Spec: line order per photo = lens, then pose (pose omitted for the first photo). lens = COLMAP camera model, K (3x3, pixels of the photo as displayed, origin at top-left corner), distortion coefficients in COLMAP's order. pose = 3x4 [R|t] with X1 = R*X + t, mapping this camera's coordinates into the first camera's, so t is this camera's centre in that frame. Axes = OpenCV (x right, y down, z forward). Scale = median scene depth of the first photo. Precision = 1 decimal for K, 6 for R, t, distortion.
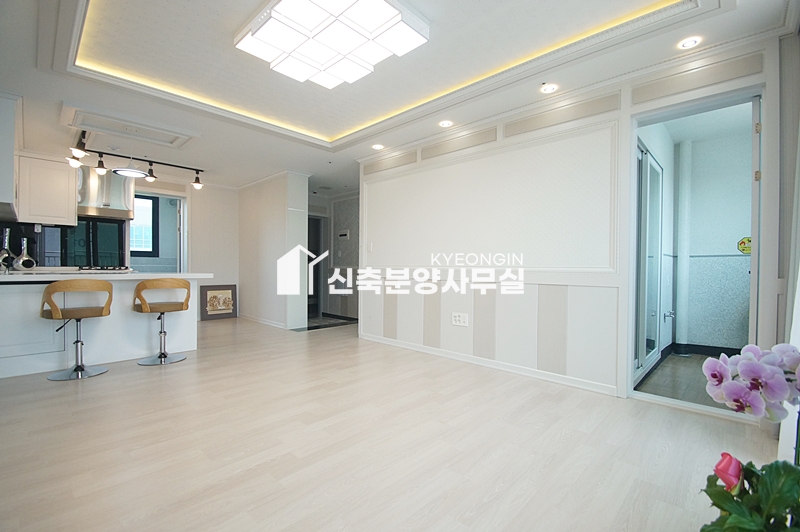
lens RADIAL K [[357.5, 0, 400.0], [0, 357.5, 266.0], [0, 0, 1]] dist [-0.000546, -0.000271]
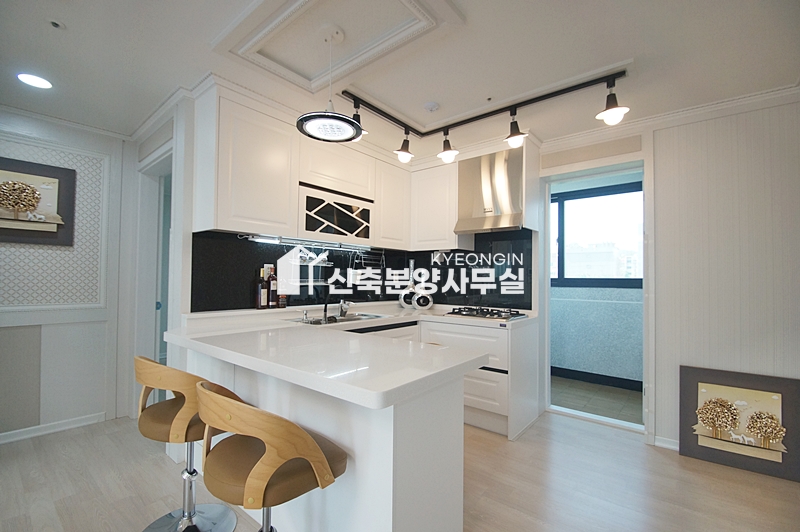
lens RADIAL K [[358.7, 0, 400.8], [0, 358.7, 271.0], [0, 0, 1]] dist [0.002412, -0.012515]
pose [[0.064911, -0.029861, -0.997444, -0.212458], [-0.008800, 0.999496, -0.030495, -0.044648], [0.997852, 0.010757, 0.064615, 0.809668]]
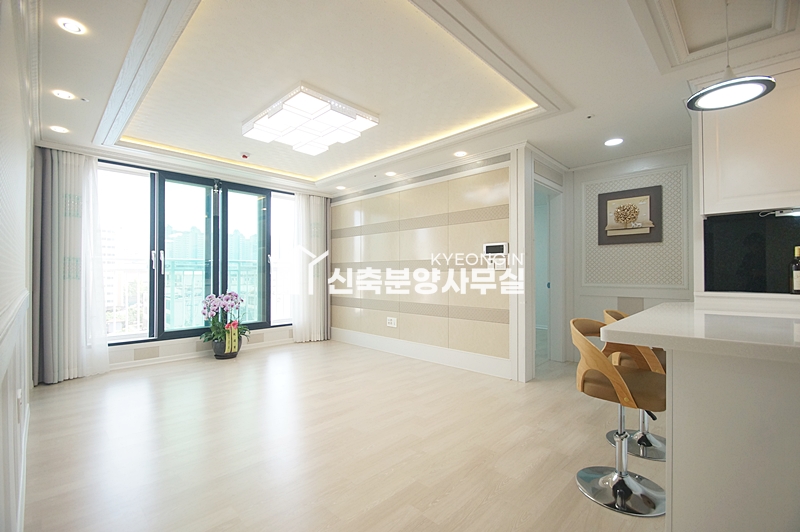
lens RADIAL K [[355.0, 0, 398.6], [0, 355.0, 270.3], [0, 0, 1]] dist [0.003438, -0.011292]
pose [[-0.999813, -0.007441, 0.017852, -0.260986], [-0.007614, 0.999924, -0.009661, -0.024068], [-0.017779, -0.009795, -0.999794, 1.096477]]
